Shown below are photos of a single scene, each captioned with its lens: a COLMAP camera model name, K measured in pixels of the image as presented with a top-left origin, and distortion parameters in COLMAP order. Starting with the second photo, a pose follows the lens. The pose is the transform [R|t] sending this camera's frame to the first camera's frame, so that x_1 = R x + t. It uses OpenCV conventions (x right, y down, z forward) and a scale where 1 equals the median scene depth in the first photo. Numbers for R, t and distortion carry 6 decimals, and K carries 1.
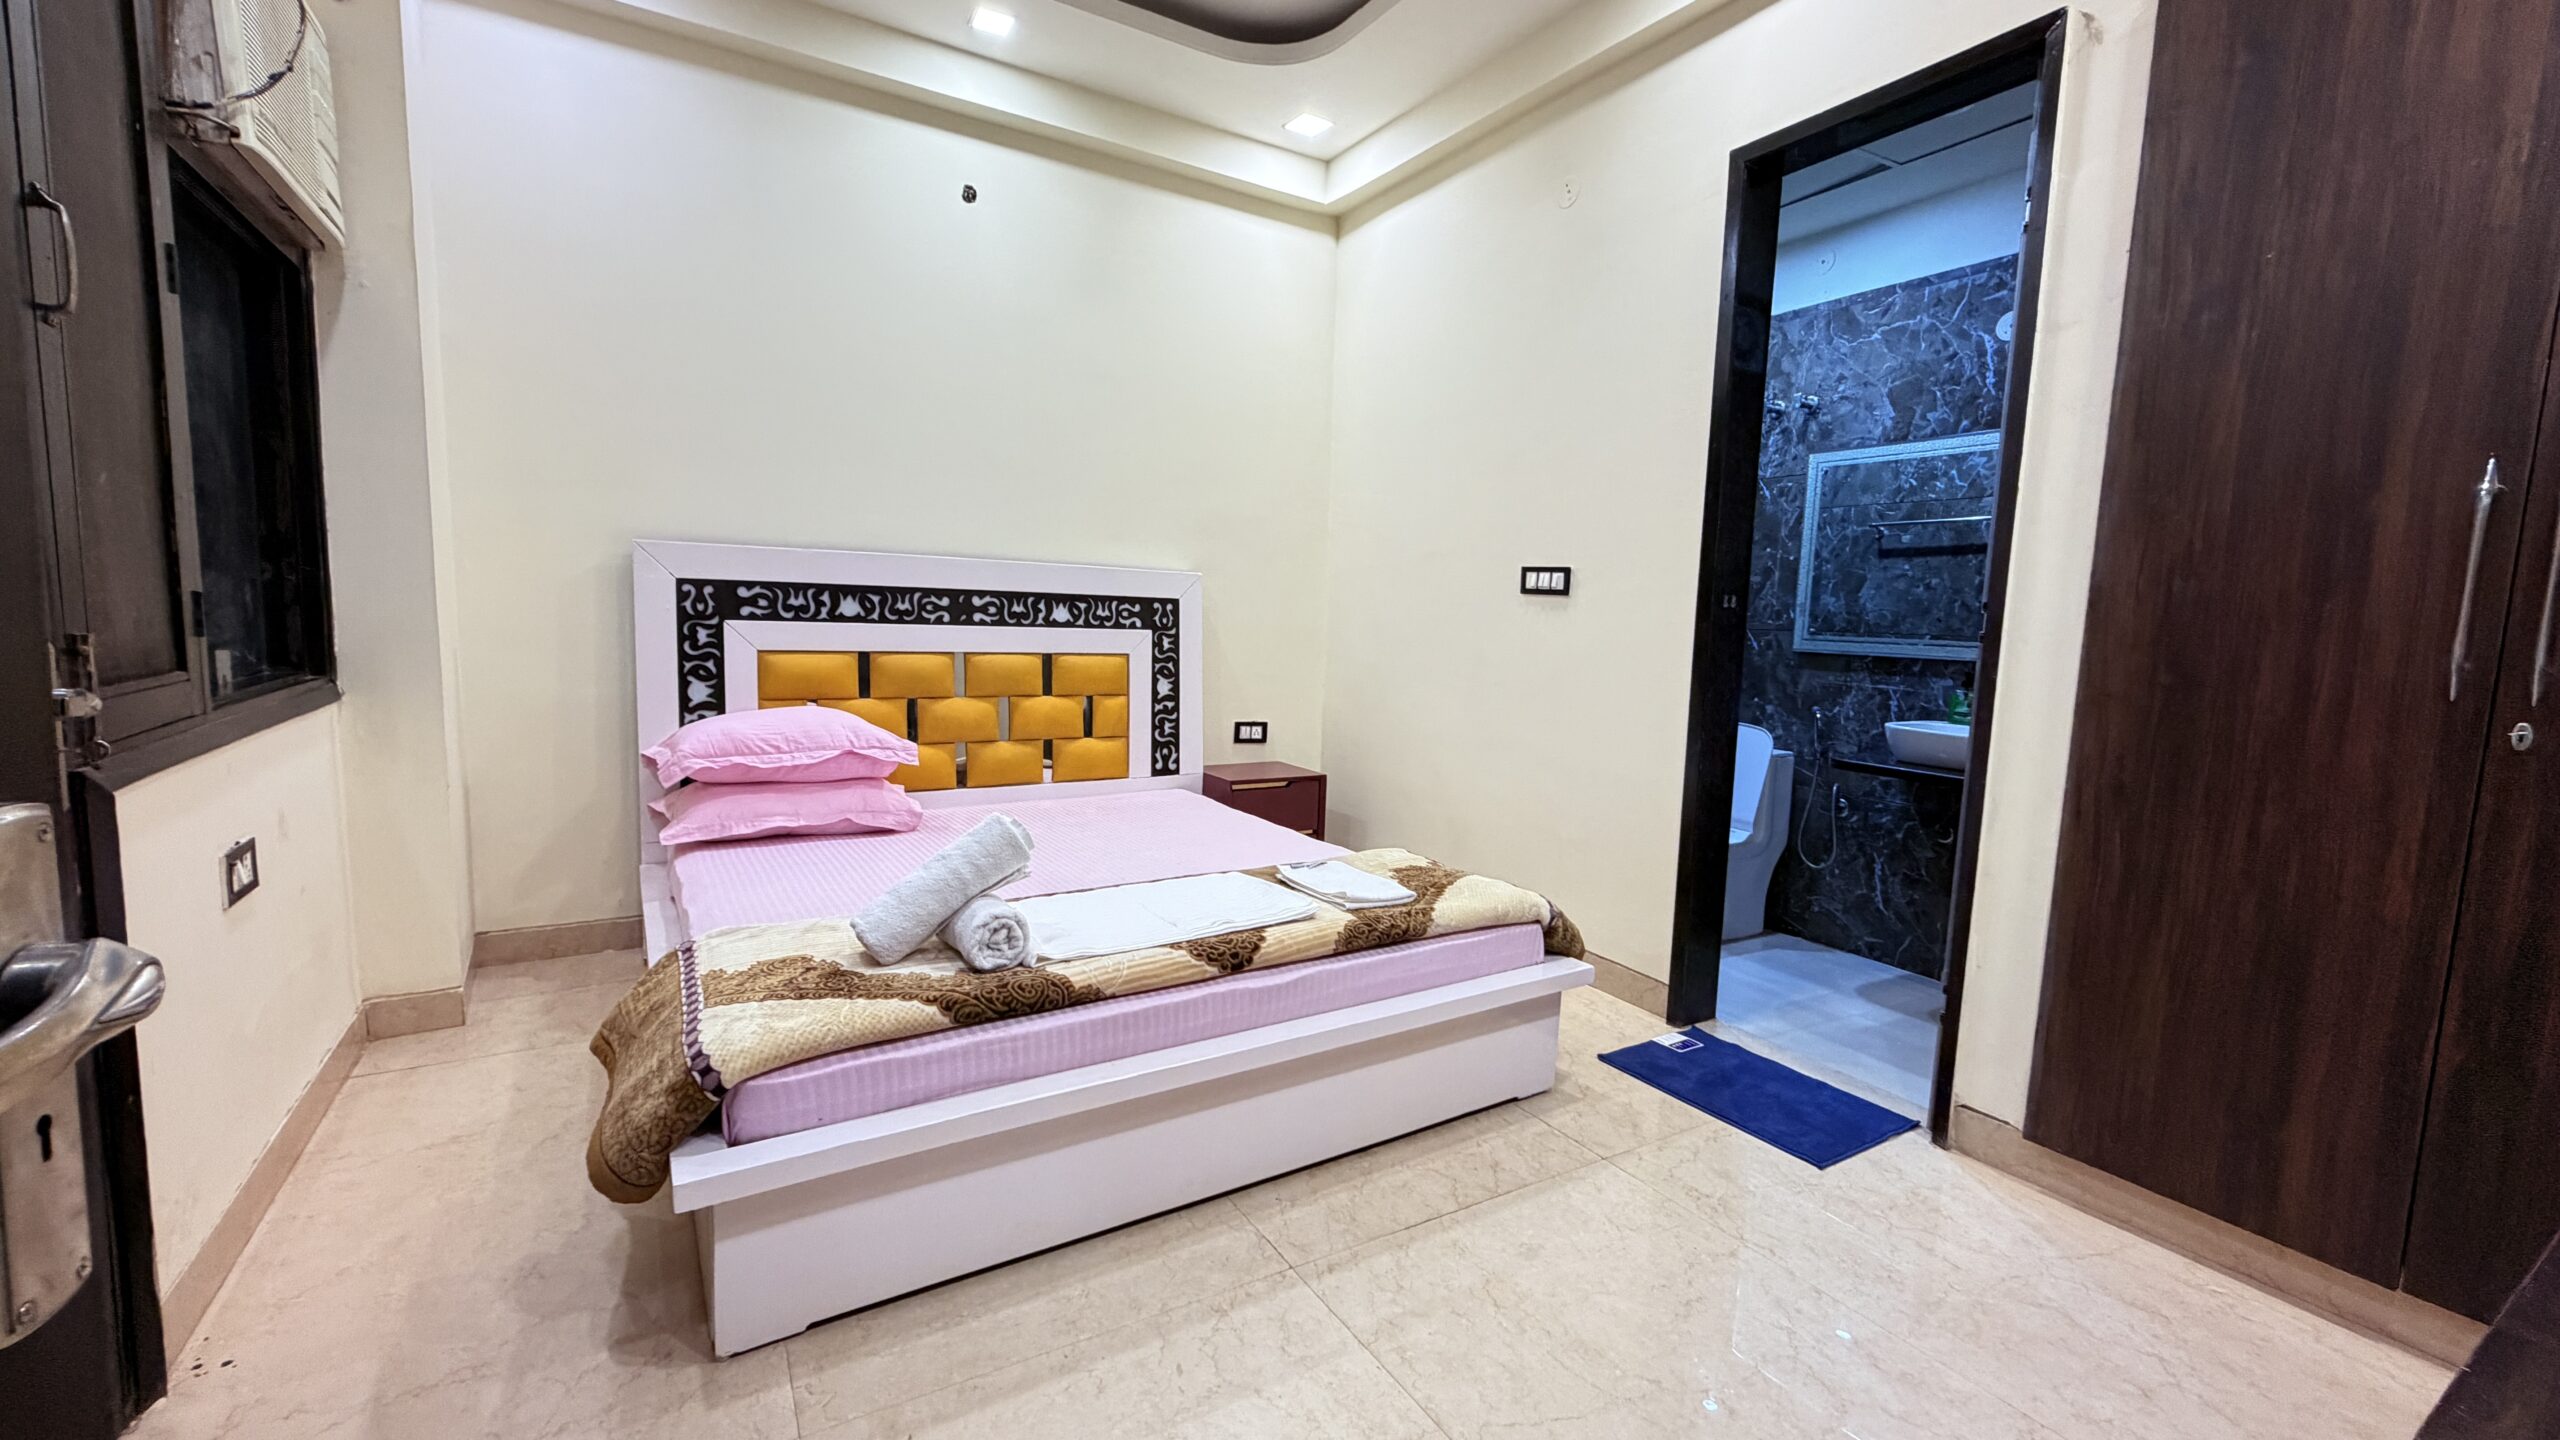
lens RADIAL K [[1021.0, 0, 1258.7], [0, 1021.0, 716.1], [0, 0, 1]] dist [-0.002492, 0.000610]
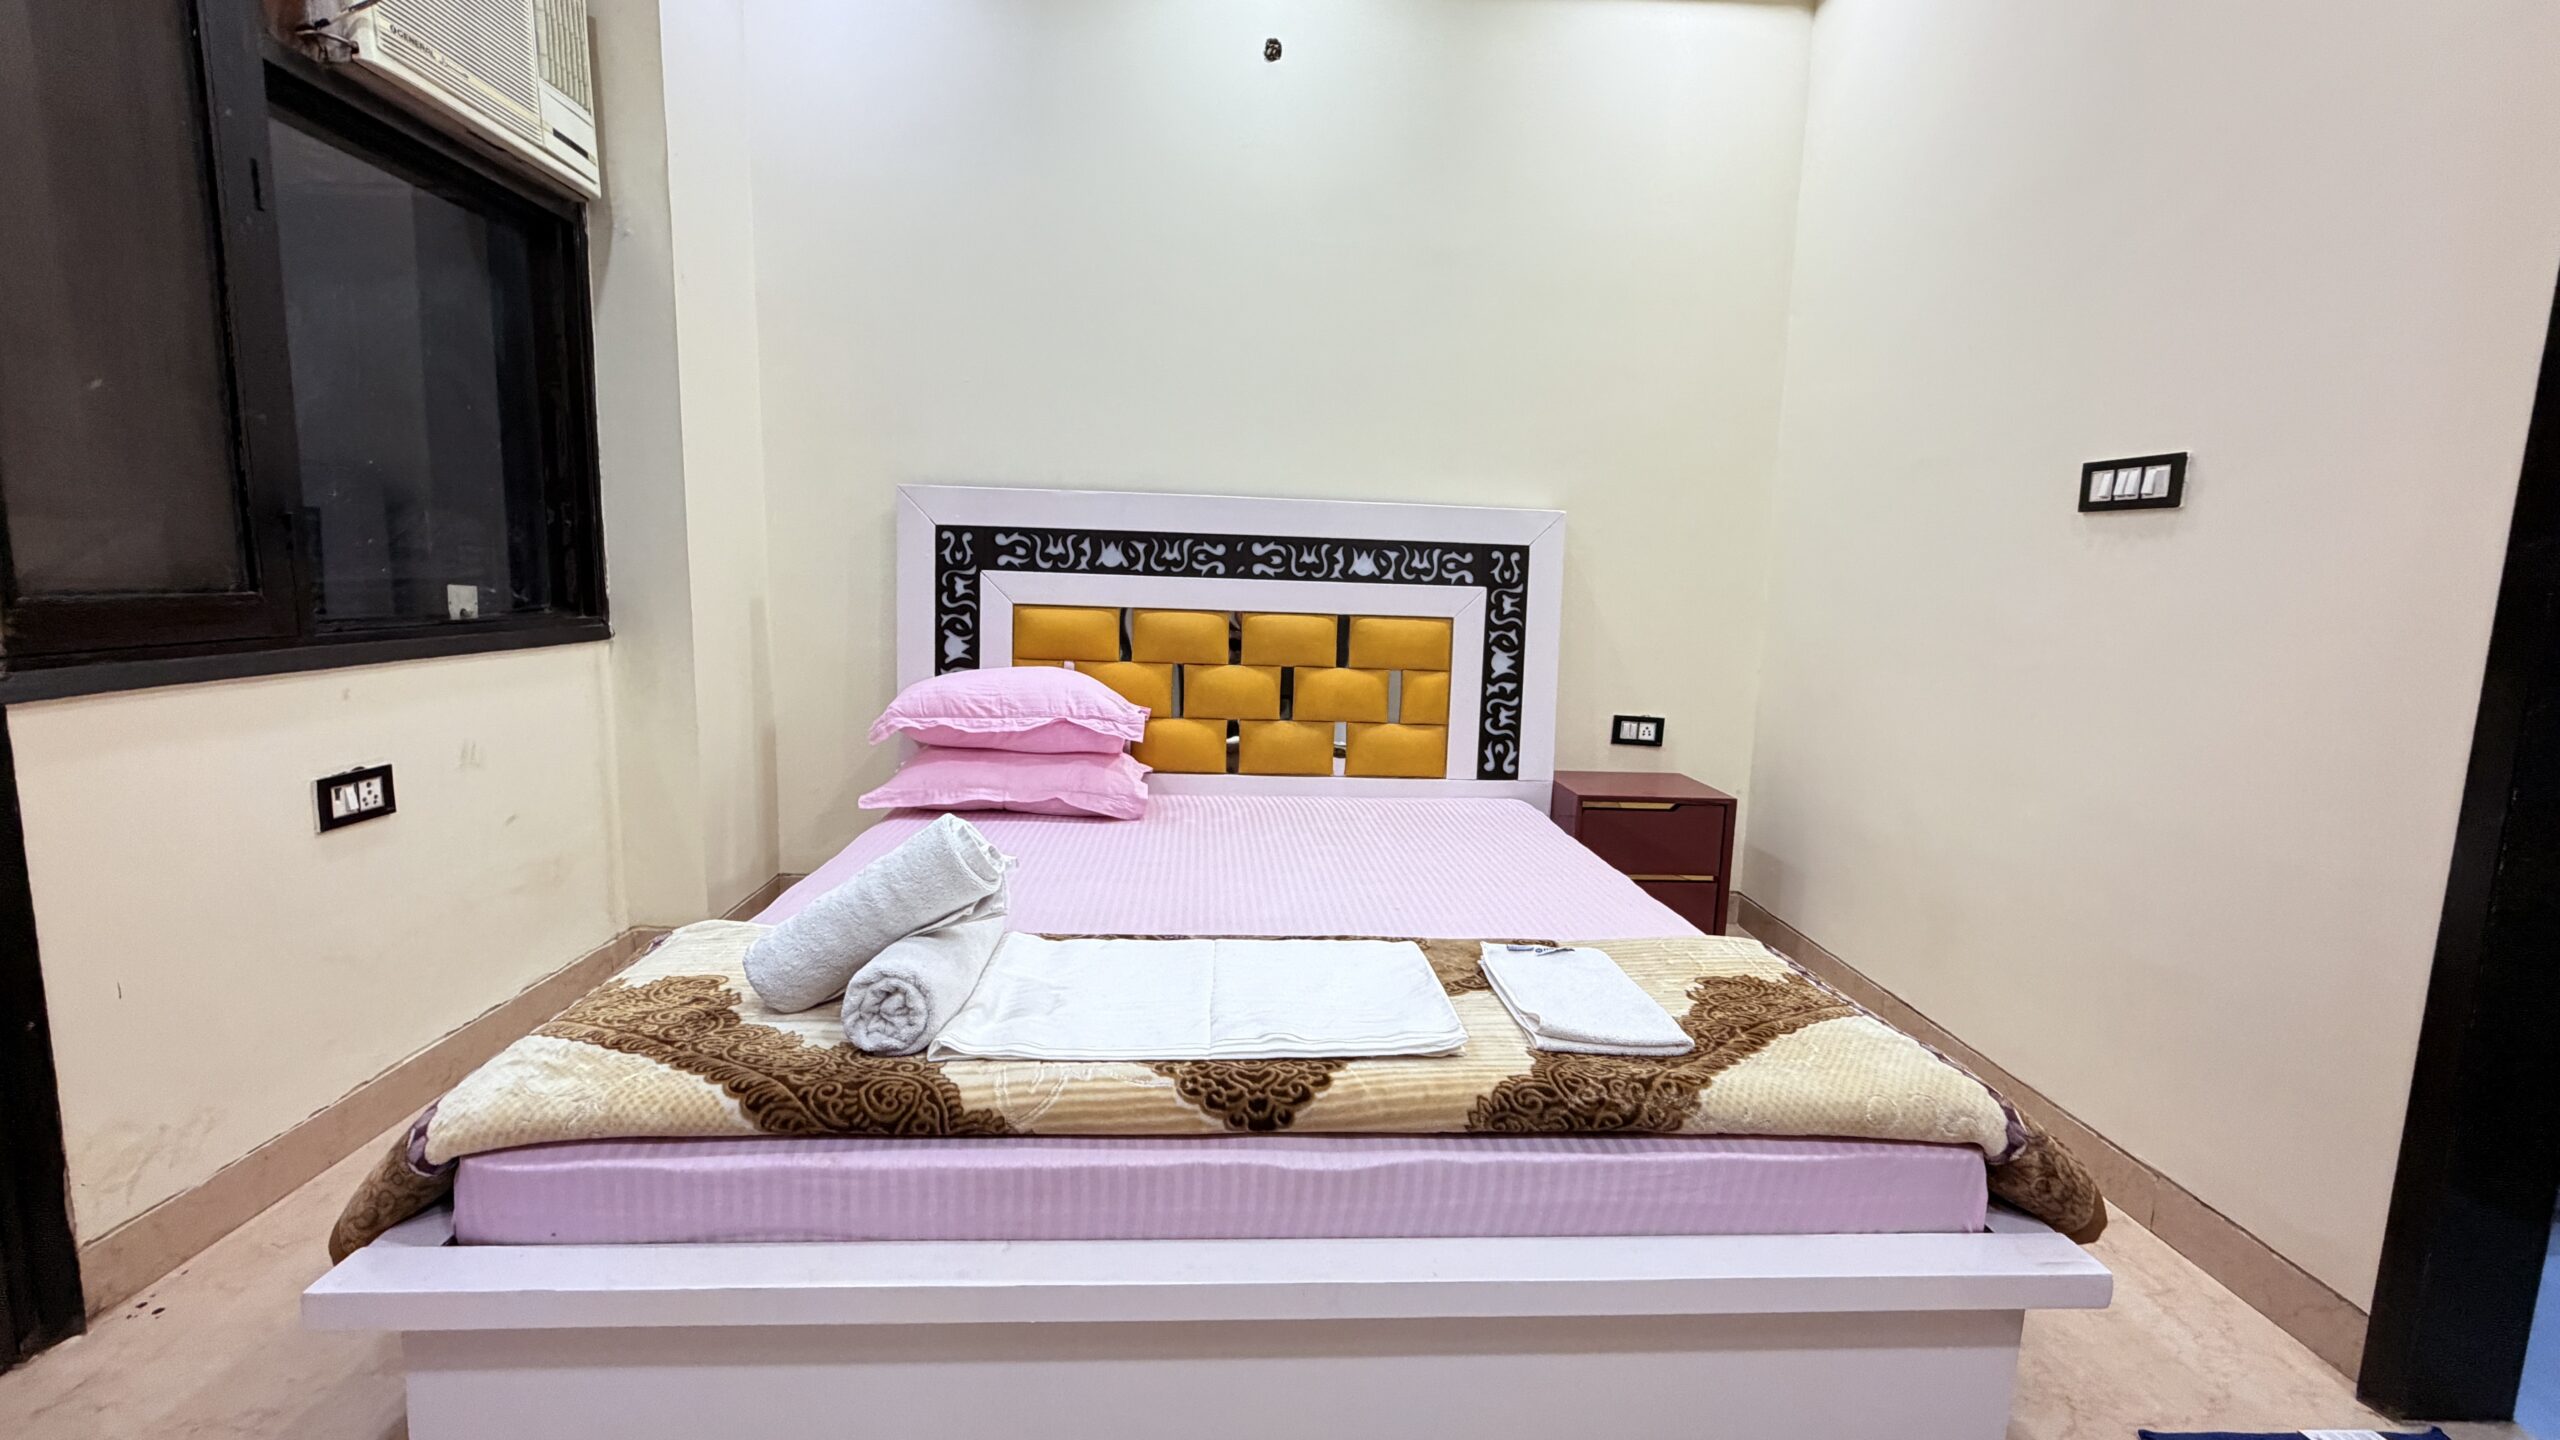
lens RADIAL K [[1021.0, 0, 1283.7], [0, 1021.0, 714.1], [0, 0, 1]] dist [-0.002492, 0.000610]
pose [[0.875050, 0.055404, -0.480851, 0.170281], [-0.051025, 0.998451, 0.022187, 0.001053], [0.481336, 0.005121, 0.876521, 0.338136]]
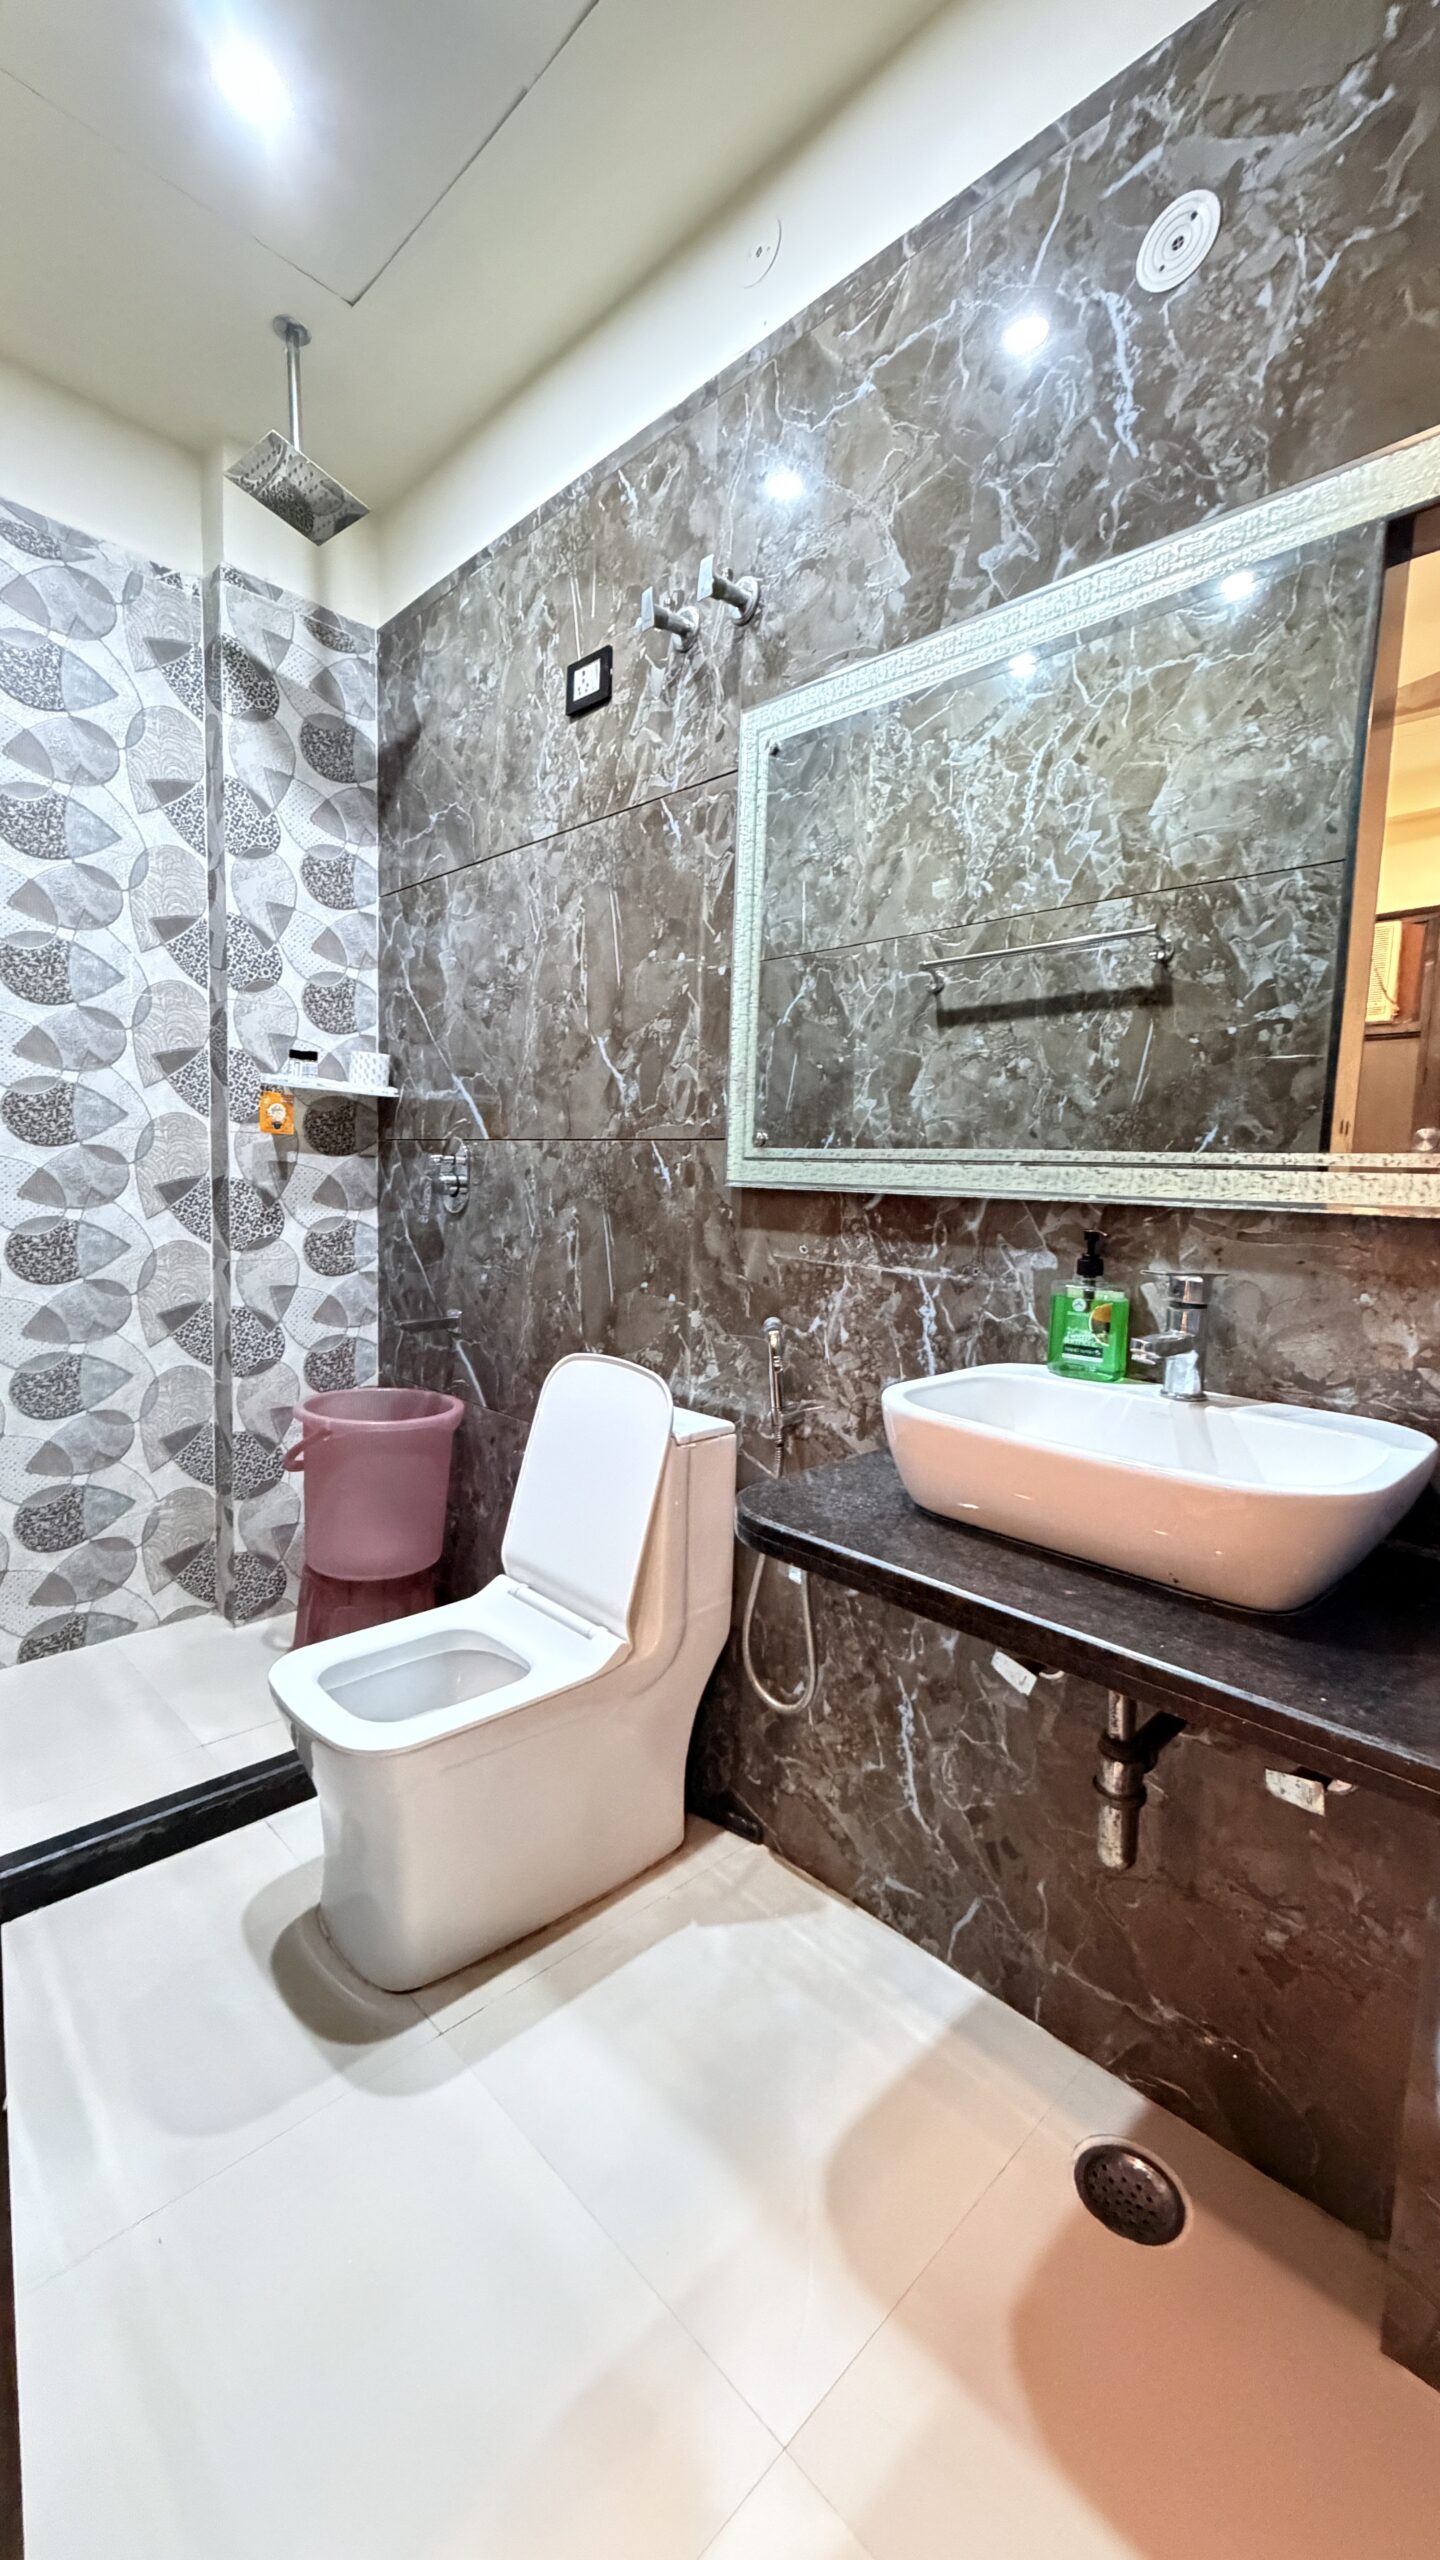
lens RADIAL K [[1021.0, 0, 710.8], [0, 1021.0, 1278.8], [0, 0, 1]] dist [-0.002492, 0.000610]
pose [[0.963904, -0.029993, 0.264556, 0.422186], [0.028640, 0.999550, 0.008974, -0.030570], [-0.264706, -0.001073, 0.964329, 0.618171]]
